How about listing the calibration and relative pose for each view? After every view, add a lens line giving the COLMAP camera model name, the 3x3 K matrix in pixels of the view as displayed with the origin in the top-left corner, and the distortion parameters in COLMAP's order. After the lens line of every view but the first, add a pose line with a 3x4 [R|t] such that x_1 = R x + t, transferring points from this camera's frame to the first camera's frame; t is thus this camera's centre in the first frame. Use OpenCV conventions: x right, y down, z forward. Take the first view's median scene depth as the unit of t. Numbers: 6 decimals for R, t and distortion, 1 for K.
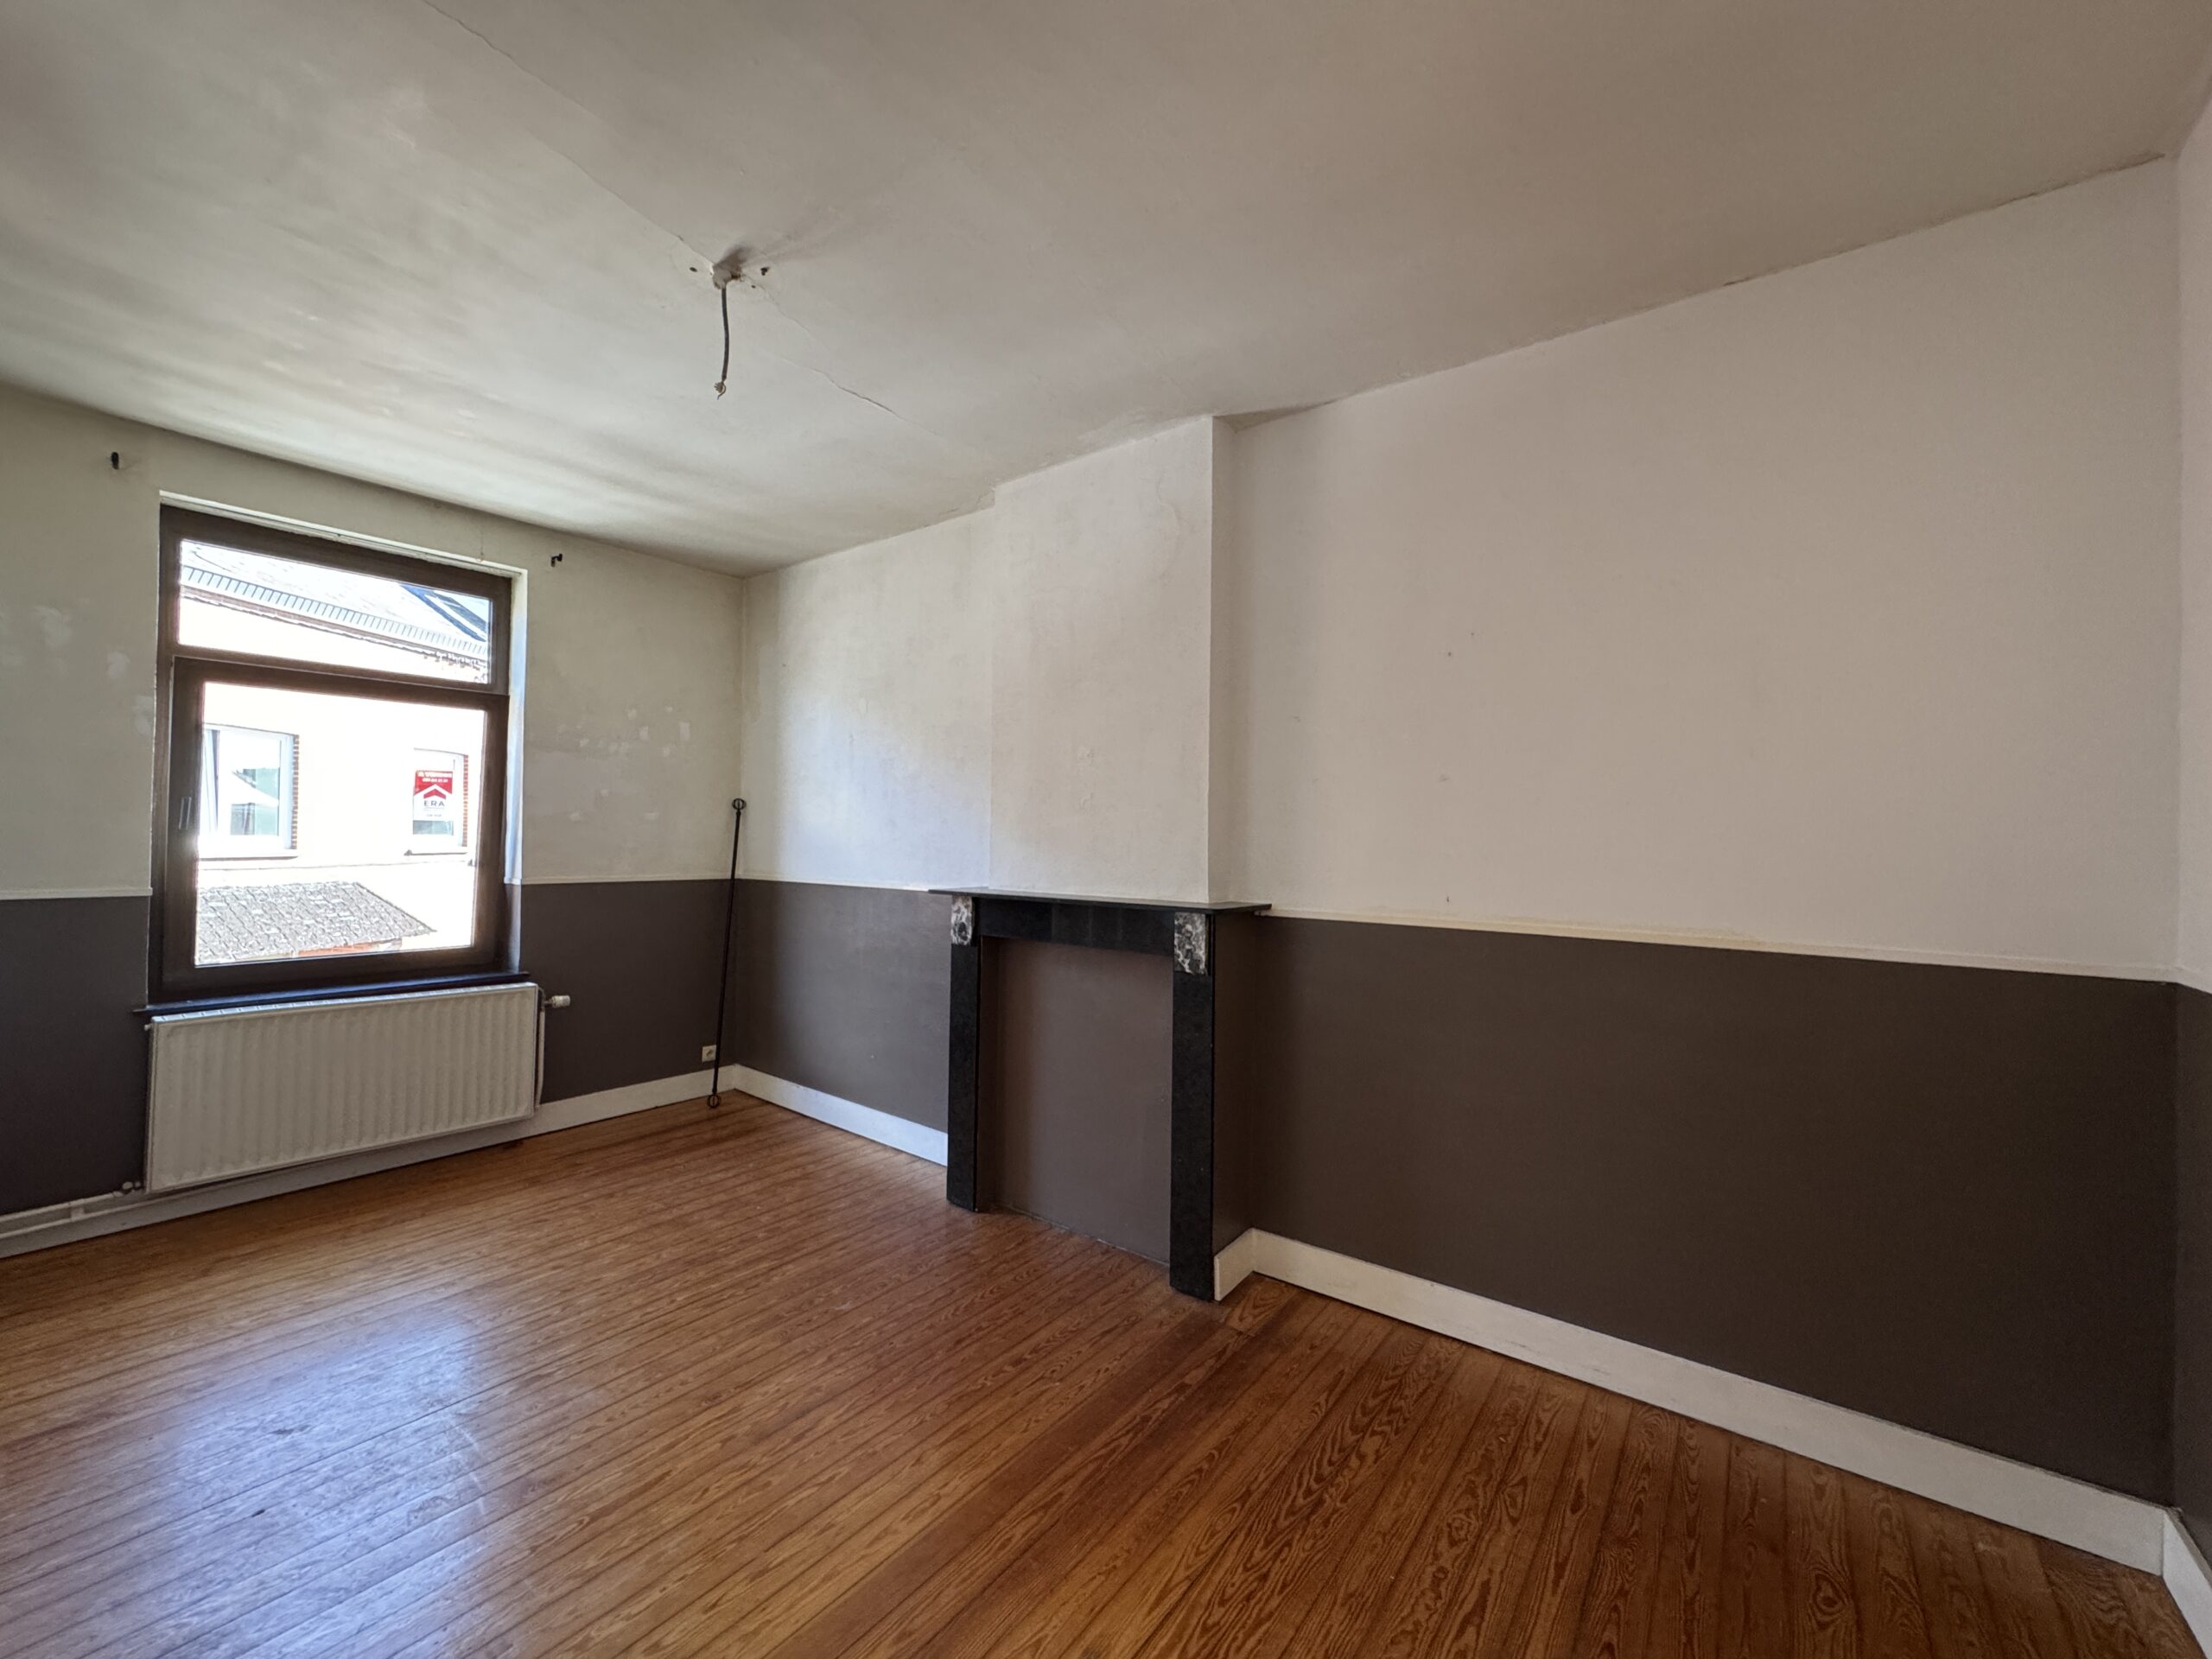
lens RADIAL K [[880.5, 0, 1101.0], [0, 880.5, 831.1], [0, 0, 1]] dist [-0.002595, -0.000374]
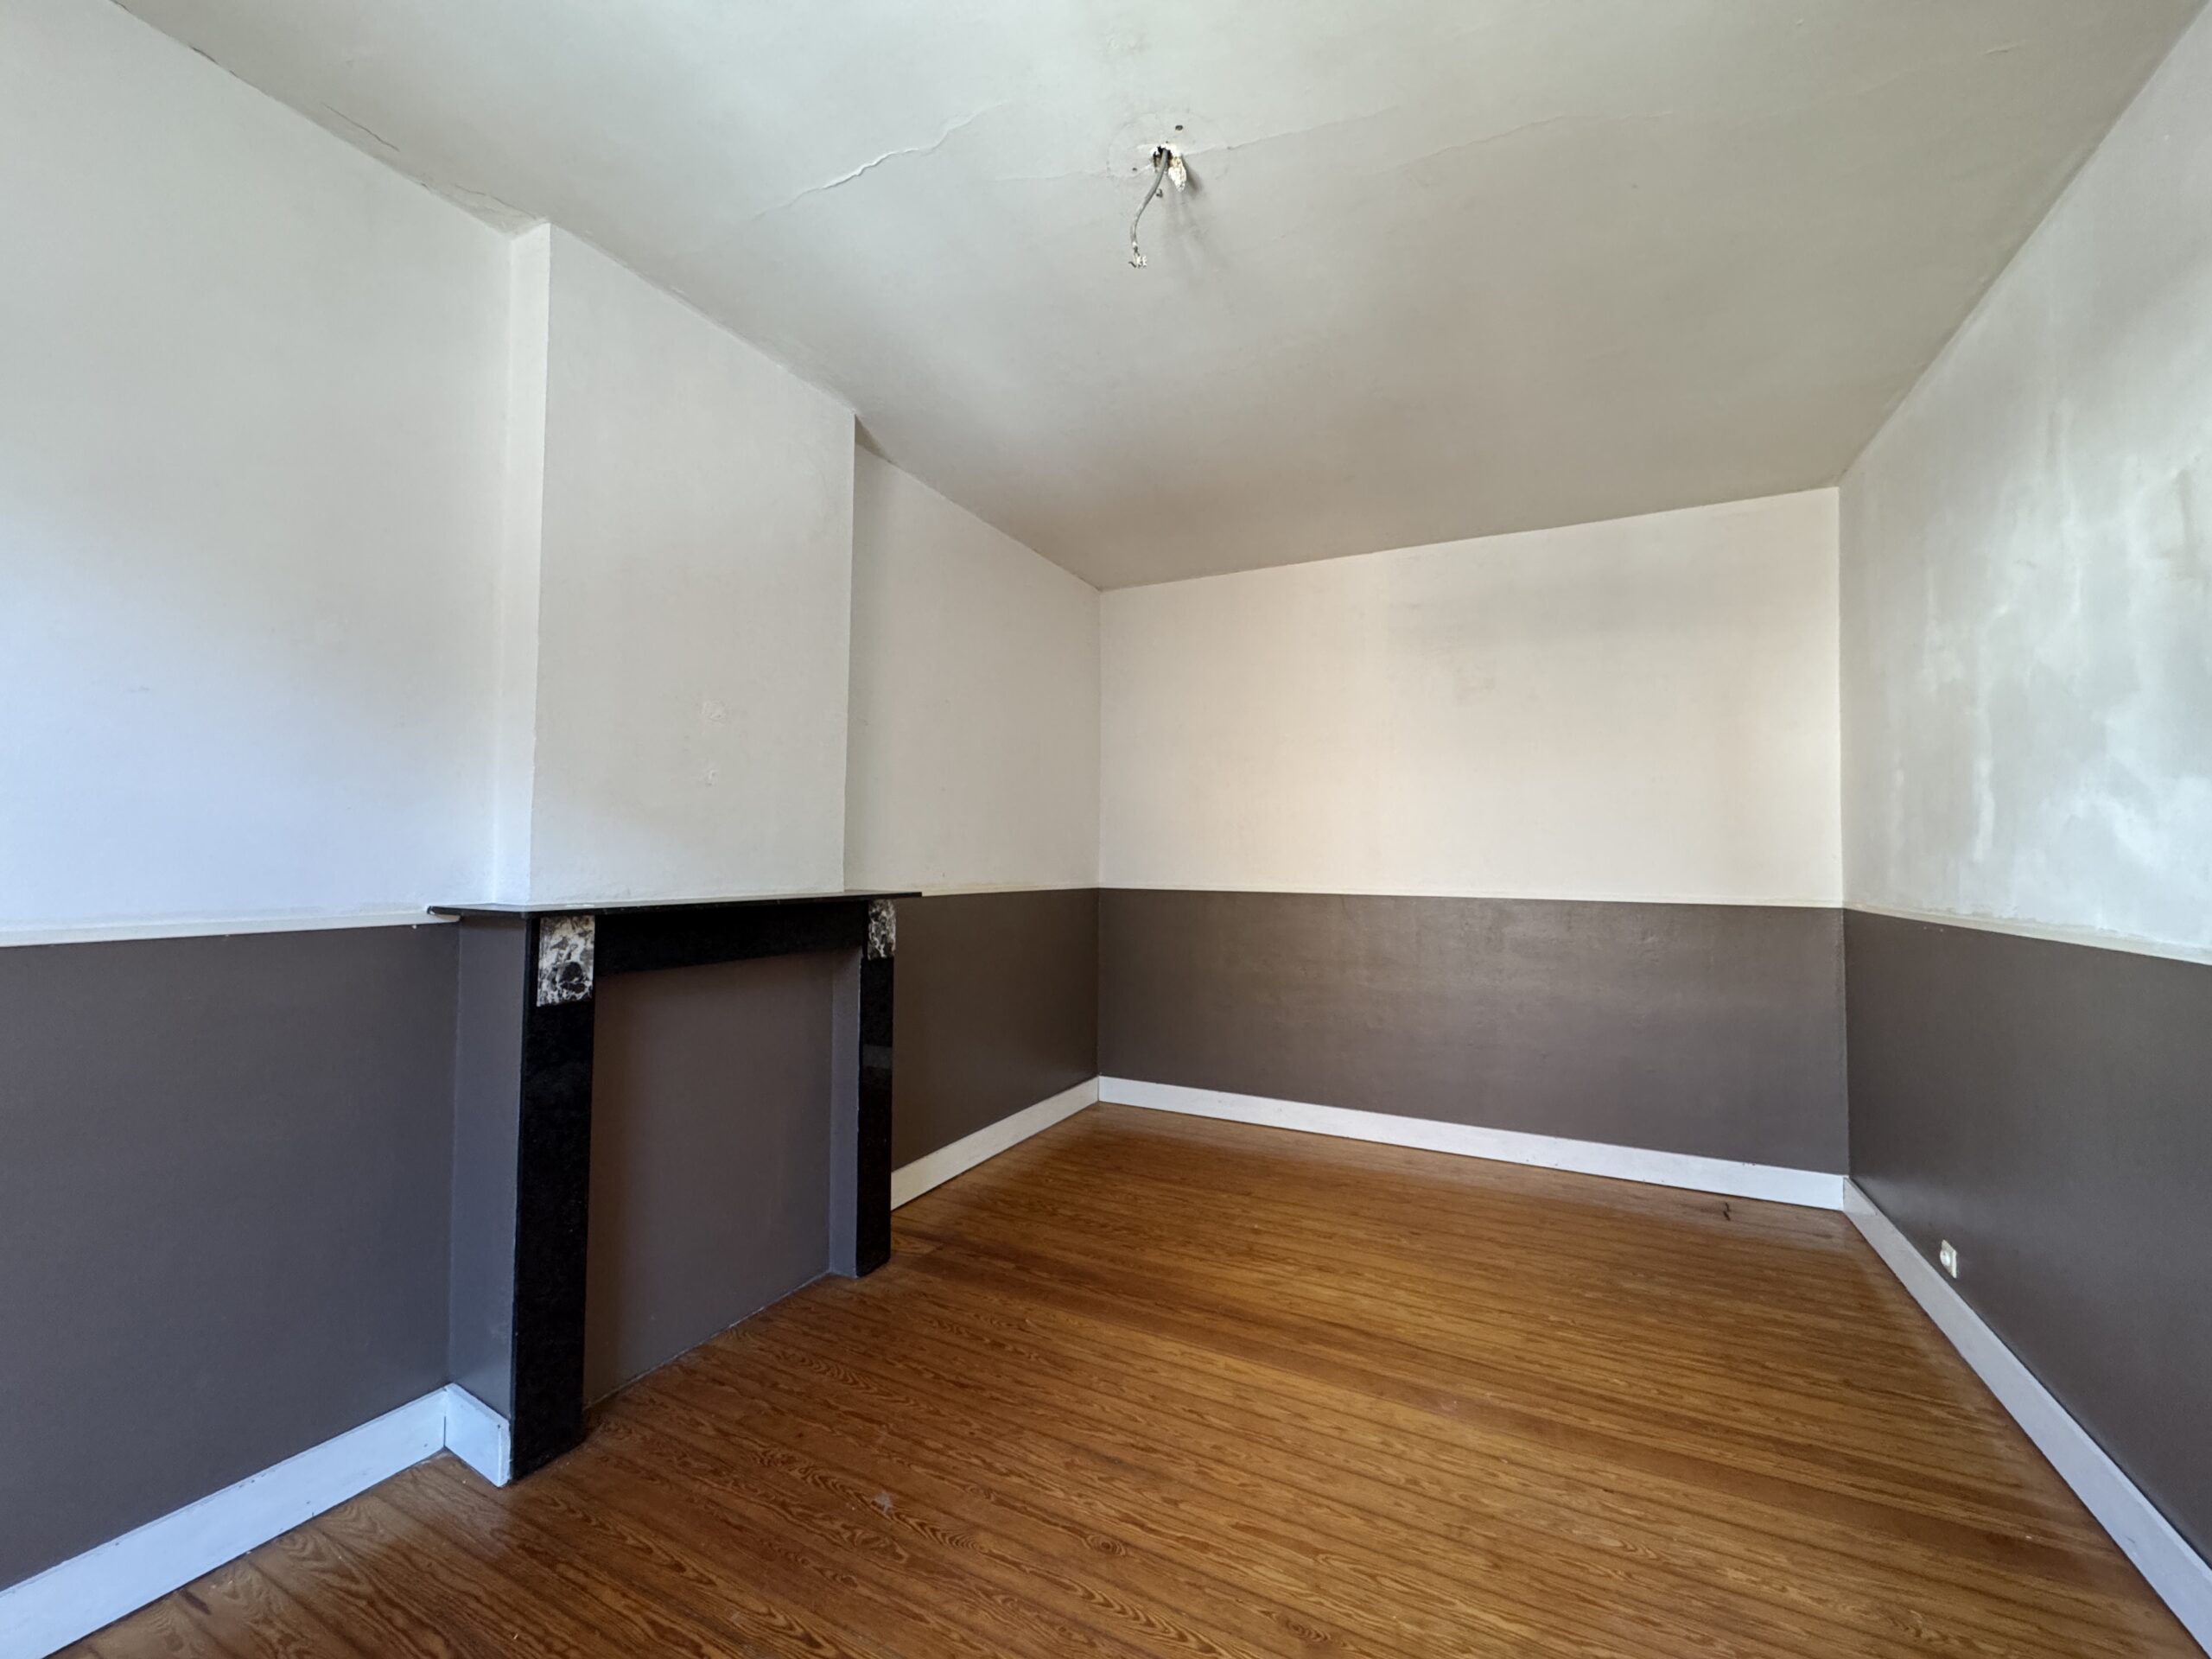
lens RADIAL K [[880.5, 0, 1101.0], [0, 880.5, 831.1], [0, 0, 1]] dist [-0.002595, -0.000374]
pose [[-0.171744, 0.008191, 0.985108, -1.118885], [-0.025642, 0.999589, -0.012782, 0.021593], [-0.984808, -0.027455, -0.171463, 1.071917]]
